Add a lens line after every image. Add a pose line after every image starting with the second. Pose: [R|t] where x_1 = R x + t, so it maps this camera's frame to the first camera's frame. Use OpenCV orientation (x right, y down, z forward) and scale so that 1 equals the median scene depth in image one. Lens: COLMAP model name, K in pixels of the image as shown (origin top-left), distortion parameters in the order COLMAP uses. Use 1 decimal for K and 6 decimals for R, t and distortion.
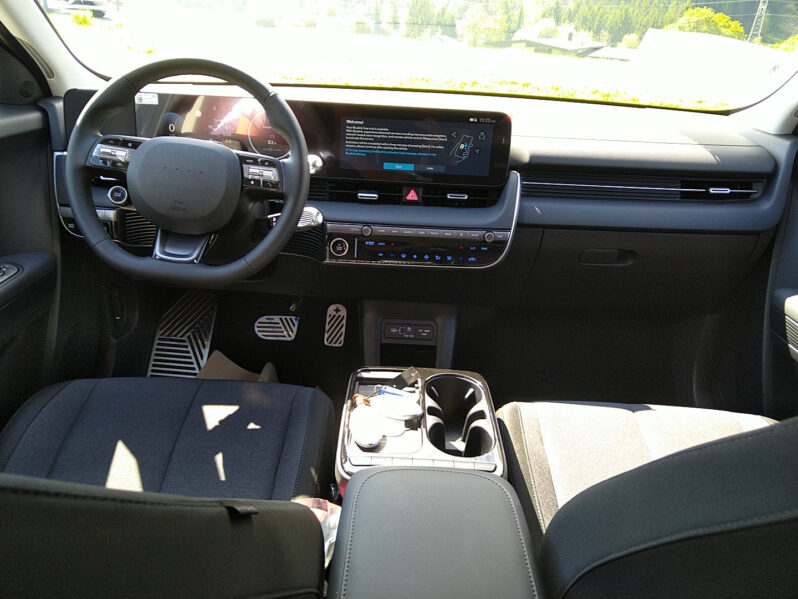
lens RADIAL K [[613.4, 0, 396.9], [0, 613.4, 312.5], [0, 0, 1]] dist [0.058499, -0.043966]
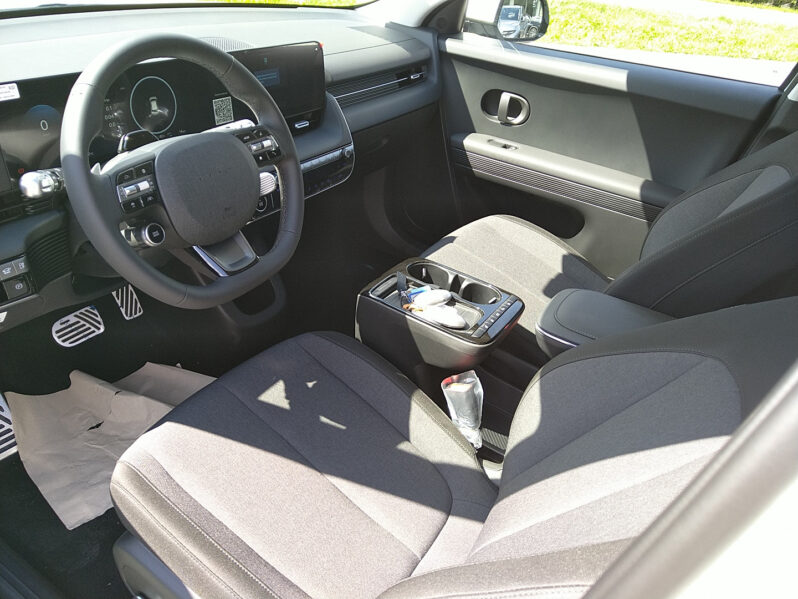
lens RADIAL K [[613.4, 0, 396.9], [0, 613.4, 312.5], [0, 0, 1]] dist [0.058499, -0.043966]
pose [[0.527203, -0.458024, 0.715731, -0.788786], [0.276727, 0.888922, 0.365020, -0.255204], [-0.803417, 0.005623, 0.595390, 0.209693]]
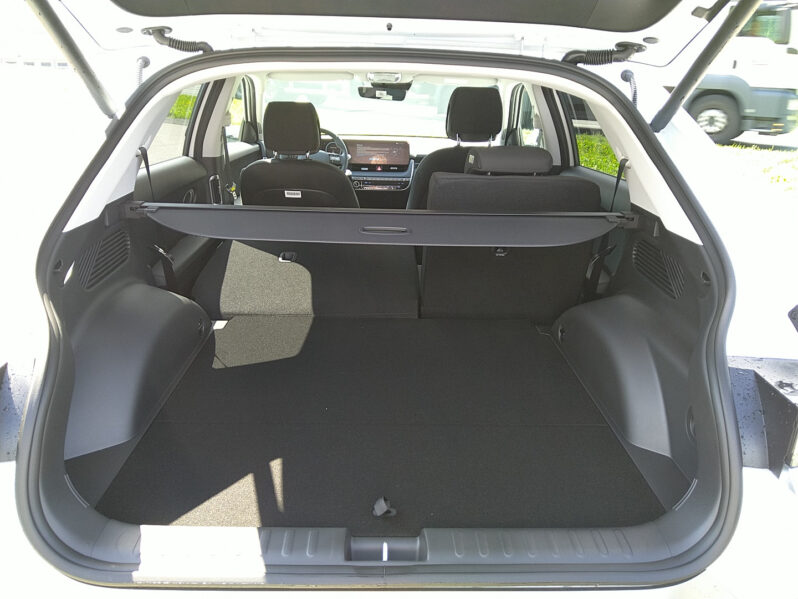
lens RADIAL K [[613.4, 0, 396.9], [0, 613.4, 312.5], [0, 0, 1]] dist [0.058499, -0.043966]
pose [[0.999127, -0.035712, 0.021682, 0.021972], [0.037229, 0.996551, -0.074162, 0.777346], [-0.018958, 0.074905, 0.997010, -2.063976]]
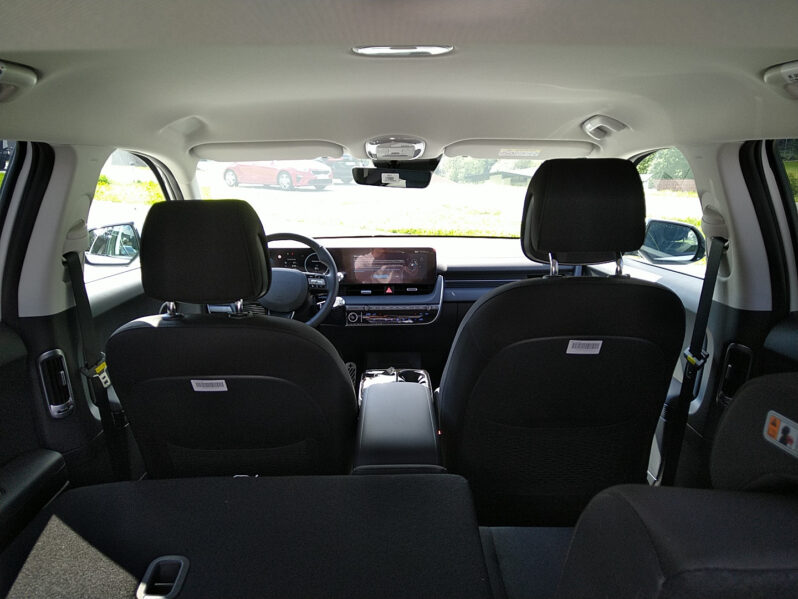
lens RADIAL K [[613.4, 0, 396.9], [0, 613.4, 312.5], [0, 0, 1]] dist [0.058499, -0.043966]
pose [[0.998278, -0.058093, 0.008128, 0.031156], [0.058557, 0.978720, -0.196666, 0.269944], [0.003470, 0.196803, 0.980437, -0.919445]]
